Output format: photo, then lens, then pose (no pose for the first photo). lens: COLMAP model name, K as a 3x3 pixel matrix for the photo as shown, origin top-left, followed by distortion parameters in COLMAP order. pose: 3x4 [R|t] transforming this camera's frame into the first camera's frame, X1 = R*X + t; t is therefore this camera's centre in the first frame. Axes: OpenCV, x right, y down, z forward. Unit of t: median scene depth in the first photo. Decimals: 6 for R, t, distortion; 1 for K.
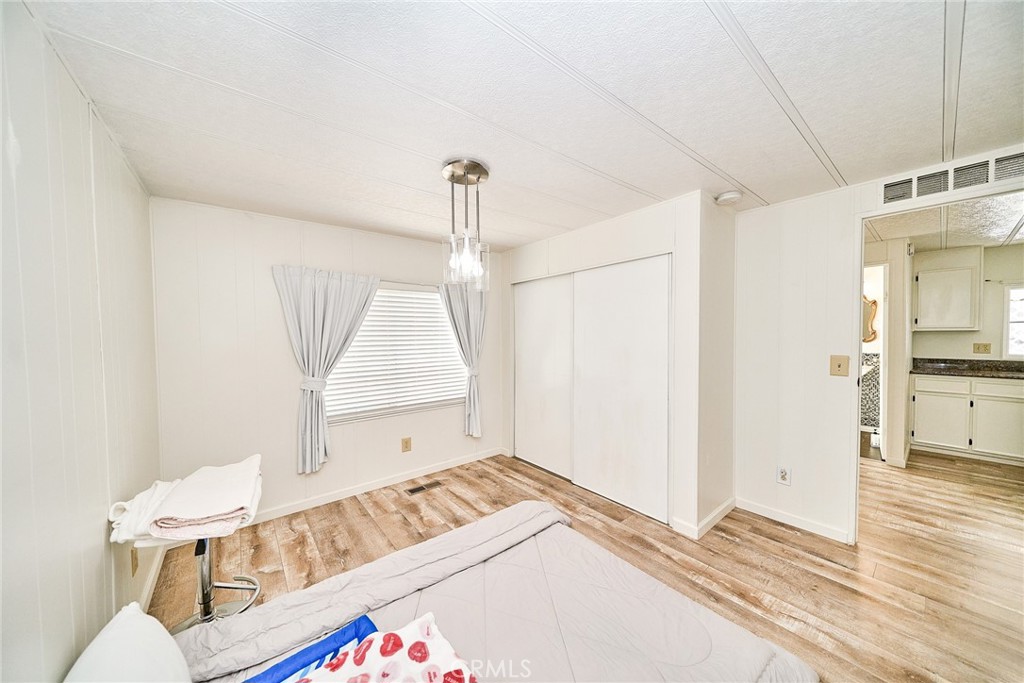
lens RADIAL K [[349.0, 0, 515.7], [0, 349.0, 341.6], [0, 0, 1]] dist [0.000644, 0.000020]
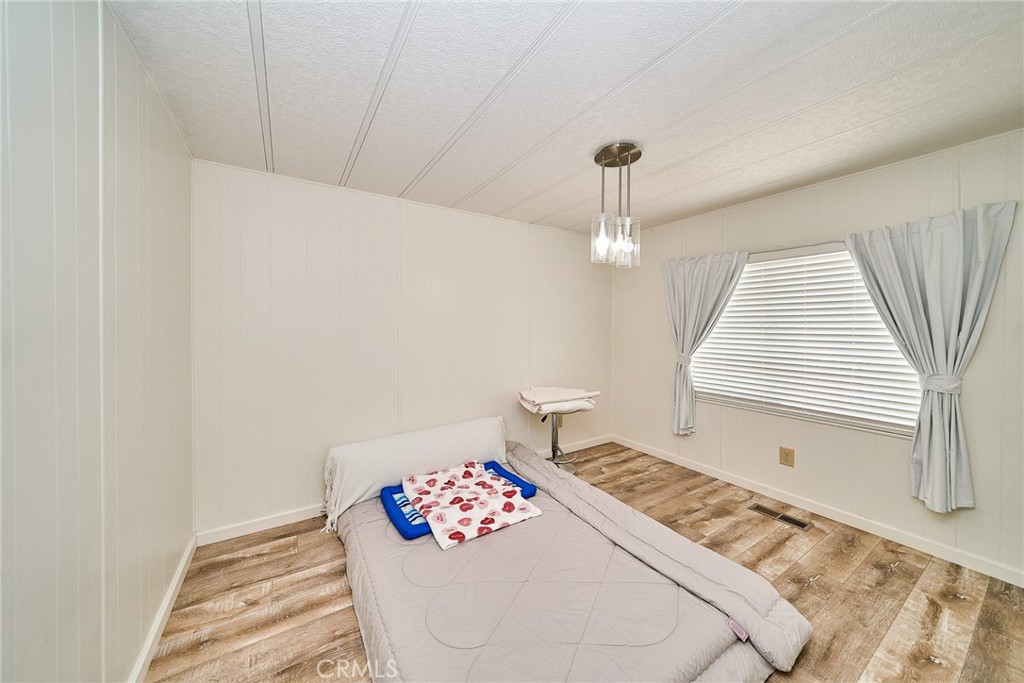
lens RADIAL K [[349.0, 0, 501.4], [0, 349.0, 320.6], [0, 0, 1]] dist [0.000644, 0.000020]
pose [[-0.129124, 0.002543, -0.991625, 0.626197], [-0.022451, 0.999733, 0.005488, 0.002553], [0.991374, 0.022971, -0.129032, 0.538720]]
